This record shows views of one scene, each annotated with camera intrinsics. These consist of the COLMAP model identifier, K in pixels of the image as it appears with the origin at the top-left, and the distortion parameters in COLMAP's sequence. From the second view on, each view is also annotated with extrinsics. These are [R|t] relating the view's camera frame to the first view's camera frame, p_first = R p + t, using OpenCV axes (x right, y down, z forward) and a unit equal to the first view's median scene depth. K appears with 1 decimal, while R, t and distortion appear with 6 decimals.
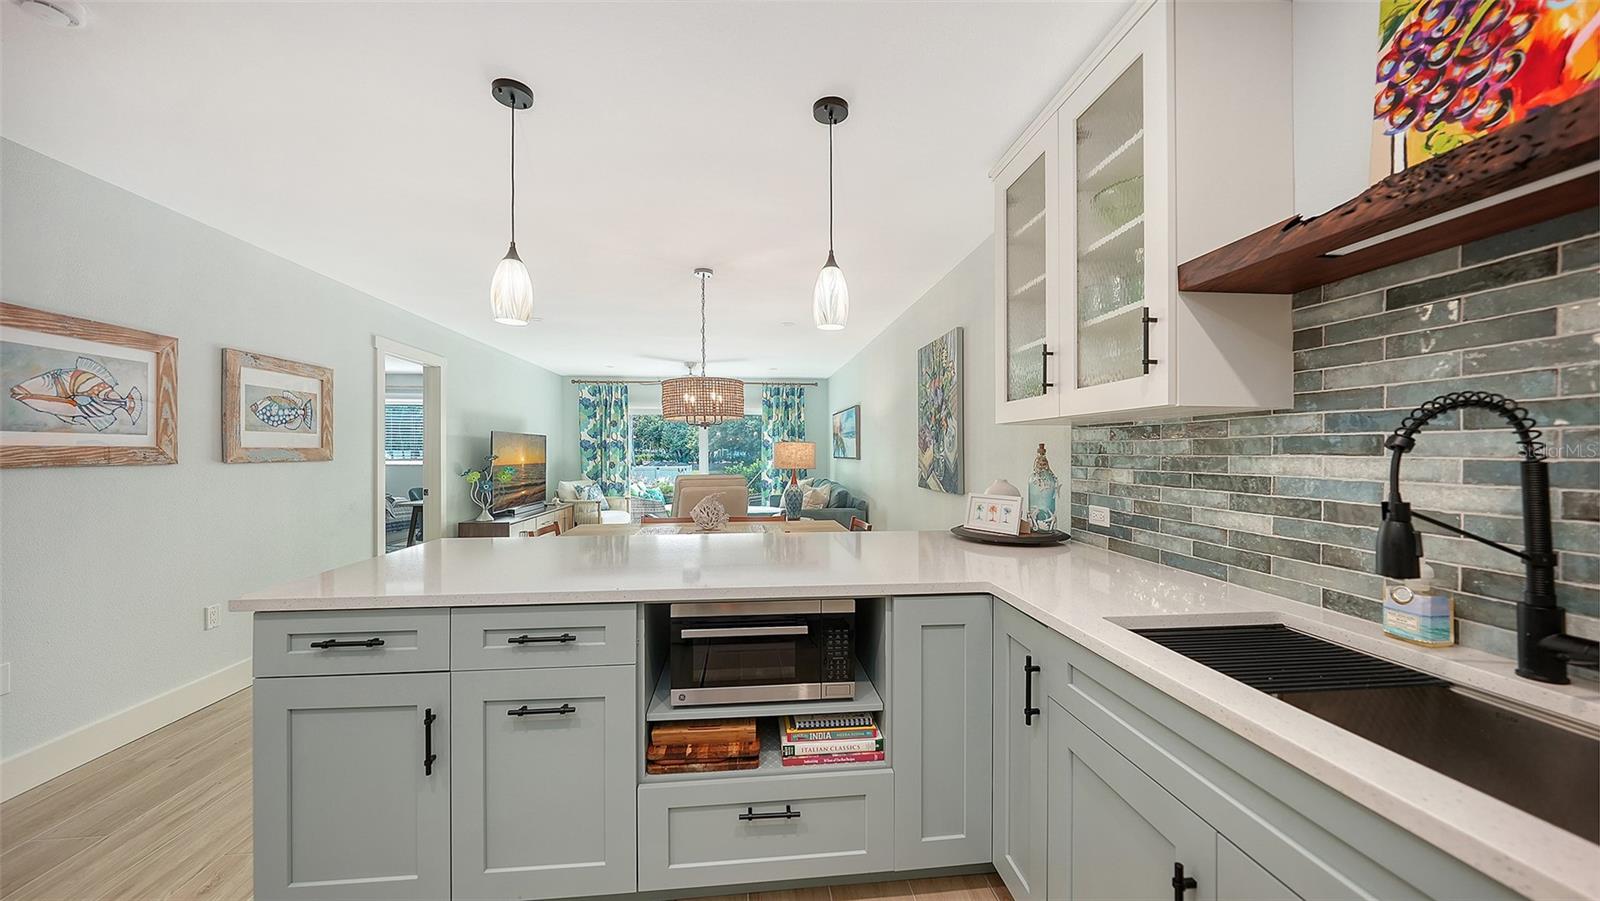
lens RADIAL K [[550.9, 0, 805.2], [0, 550.9, 453.5], [0, 0, 1]] dist [-0.003619, -0.000742]
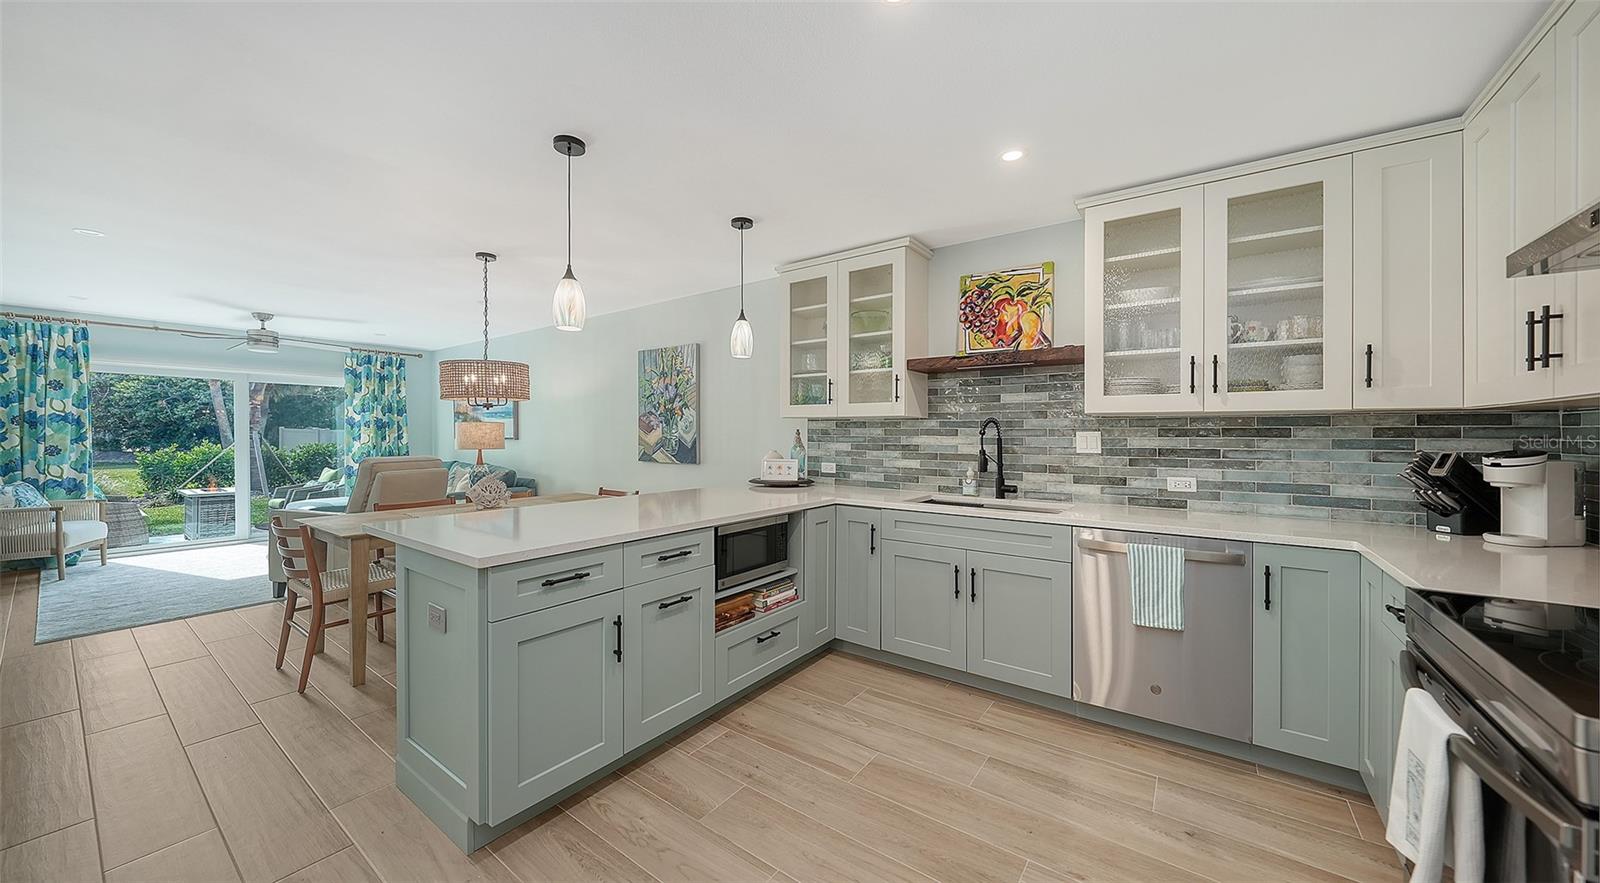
lens RADIAL K [[555.5, 0, 783.2], [0, 555.5, 438.0], [0, 0, 1]] dist [-0.001641, 0.001125]
pose [[0.680700, -0.001829, 0.732560, -0.884444], [-0.003427, 0.999978, 0.005682, 0.000040], [-0.732554, -0.006378, 0.680679, -0.169532]]
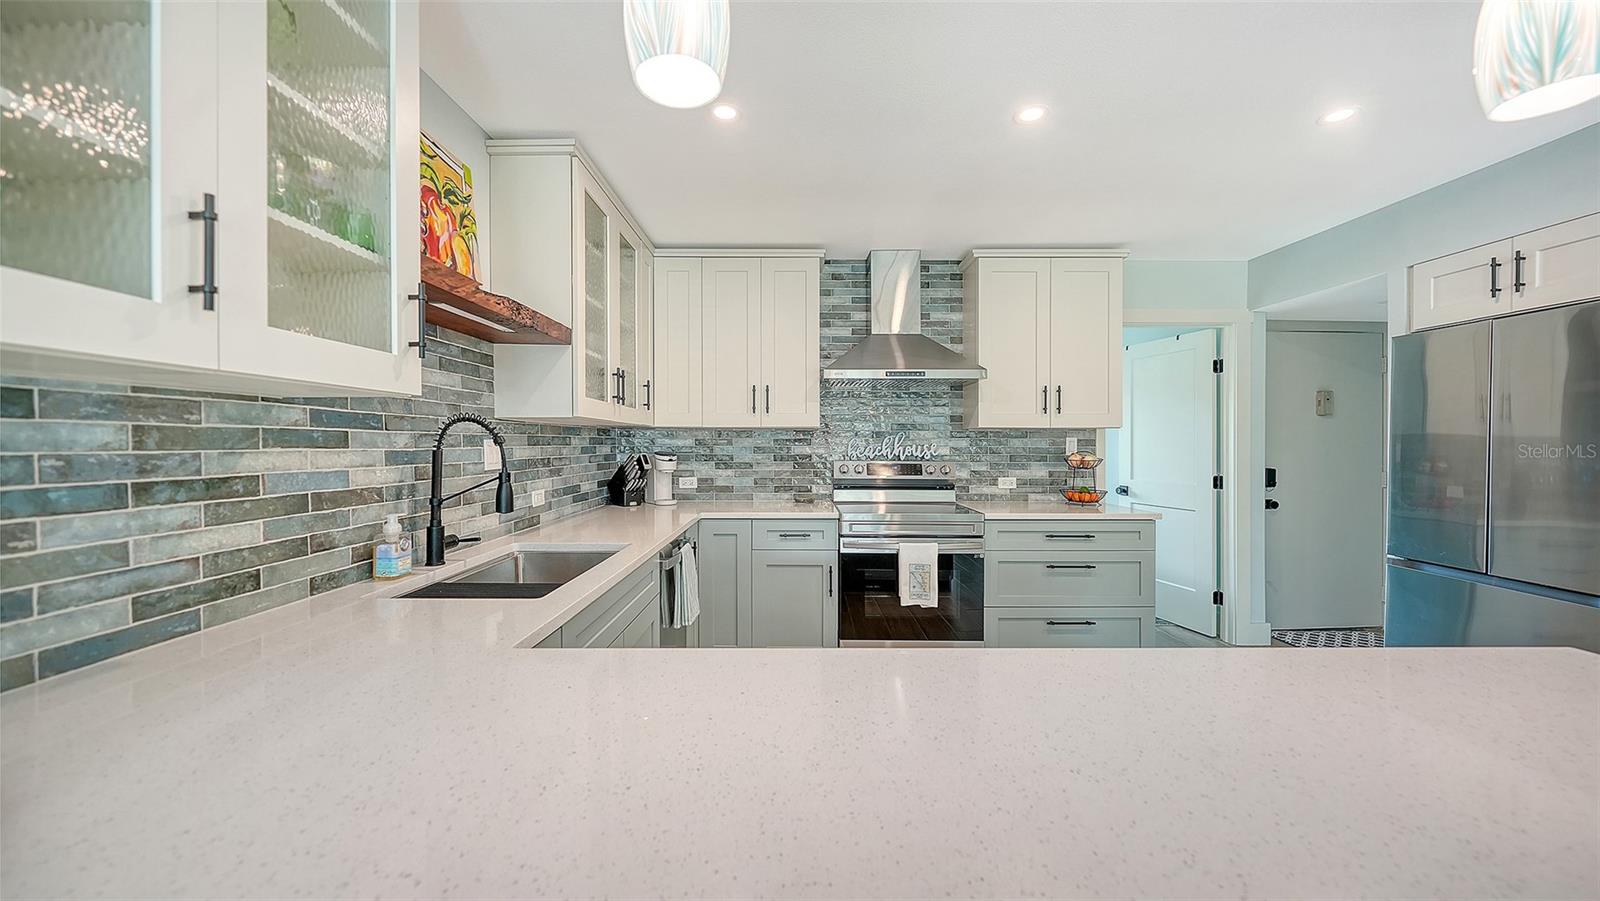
lens RADIAL K [[585.5, 0, 798.3], [0, 585.5, 445.9], [0, 0, 1]] dist [-0.002671, -0.000238]
pose [[-0.994369, -0.002717, 0.105934, -0.047950], [-0.002142, 0.999982, 0.005536, -0.005572], [-0.105947, 0.005278, -0.994358, 1.111718]]
